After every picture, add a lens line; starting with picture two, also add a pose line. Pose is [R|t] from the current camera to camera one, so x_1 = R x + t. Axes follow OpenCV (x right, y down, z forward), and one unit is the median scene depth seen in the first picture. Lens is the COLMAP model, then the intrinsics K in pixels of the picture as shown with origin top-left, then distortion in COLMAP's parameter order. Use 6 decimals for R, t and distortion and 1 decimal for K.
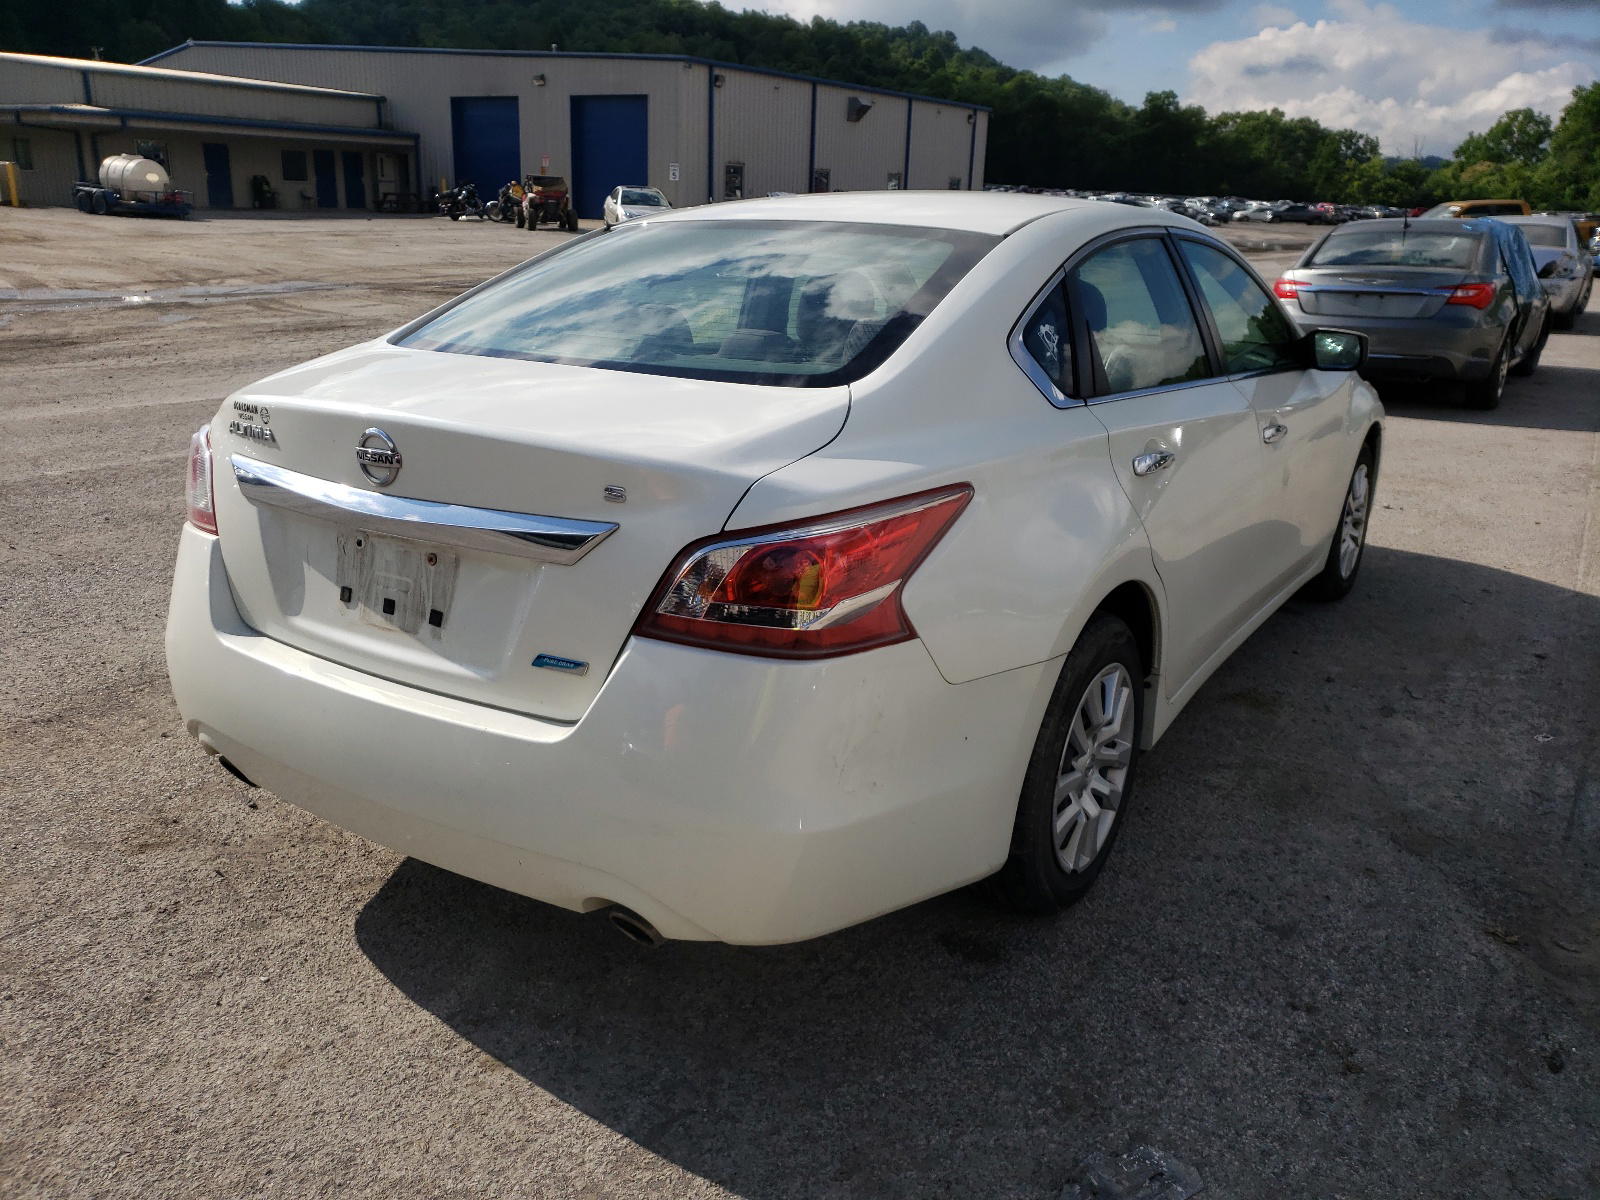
lens RADIAL K [[1214.7, 0, 804.0], [0, 1214.7, 607.6], [0, 0, 1]] dist [0.009088, 0.000899]
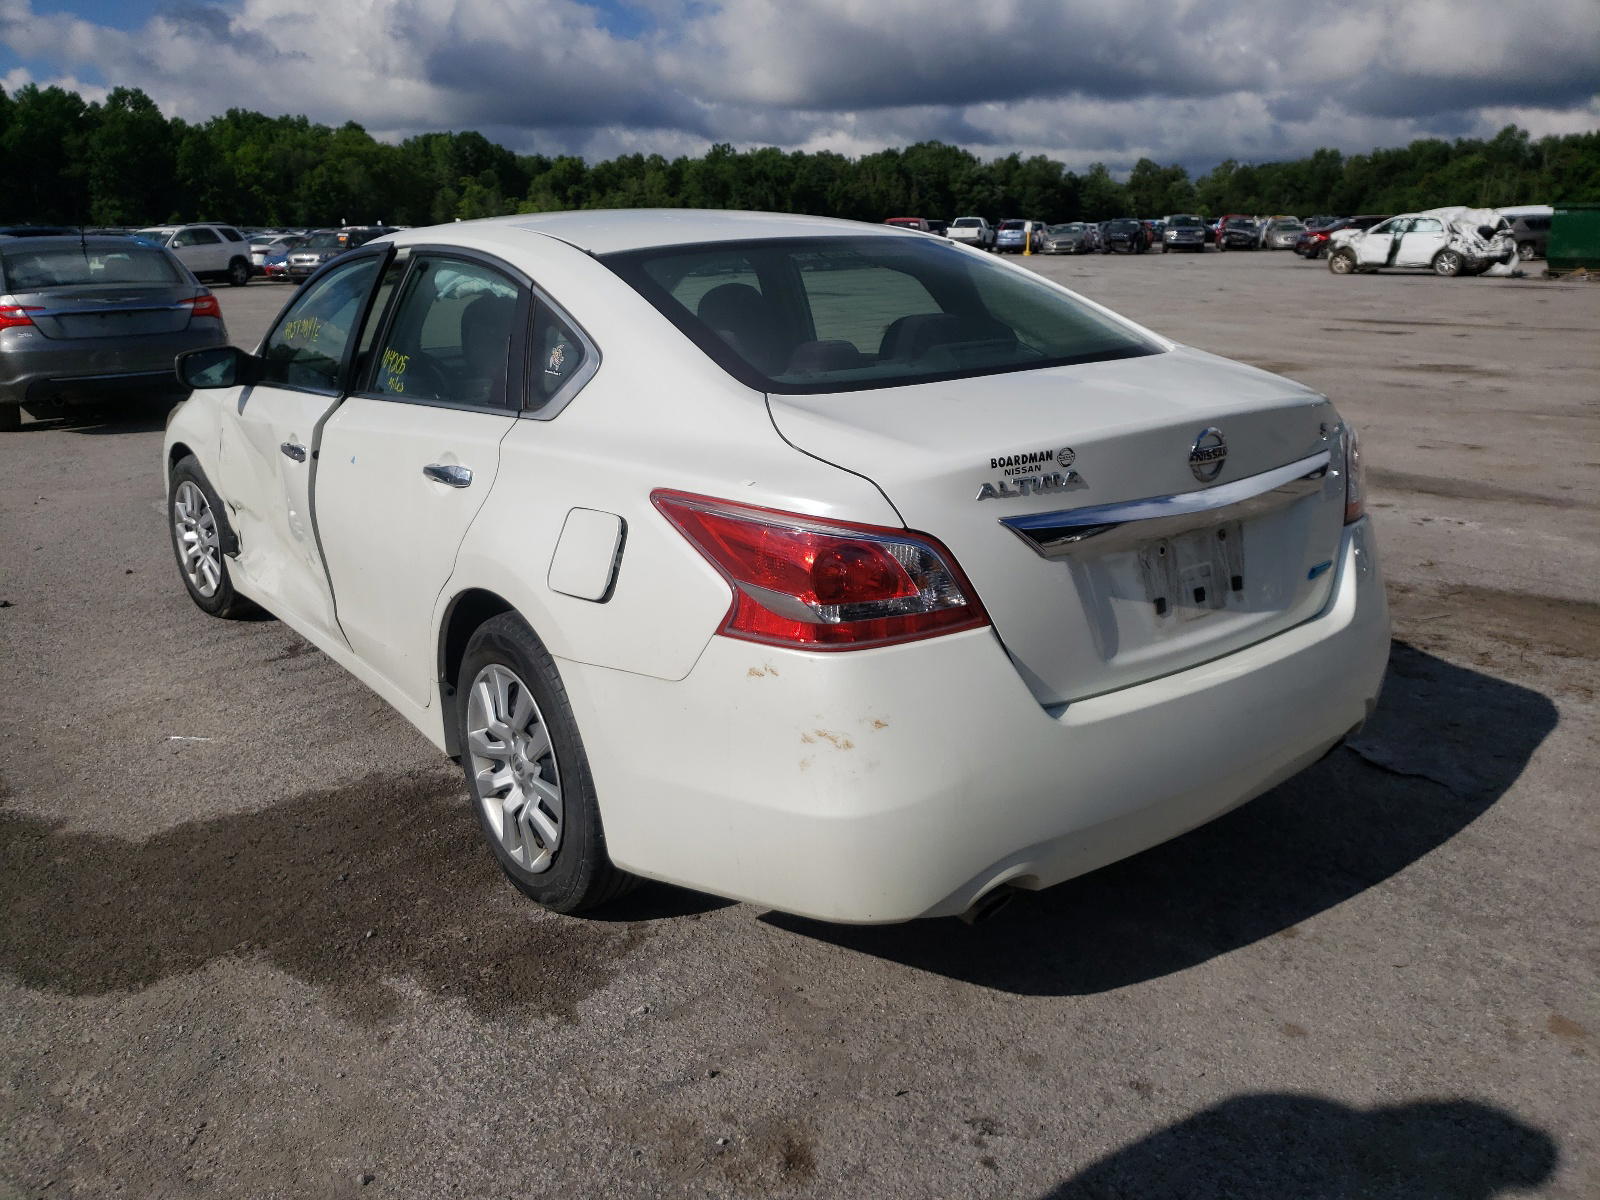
lens RADIAL K [[1214.7, 0, 805.8], [0, 1214.7, 591.2], [0, 0, 1]] dist [0.009088, 0.000899]
pose [[0.354743, -0.285830, 0.890202, -1.240456], [0.307122, 0.934914, 0.177799, -0.263024], [-0.883082, 0.210327, 0.419439, 0.754575]]
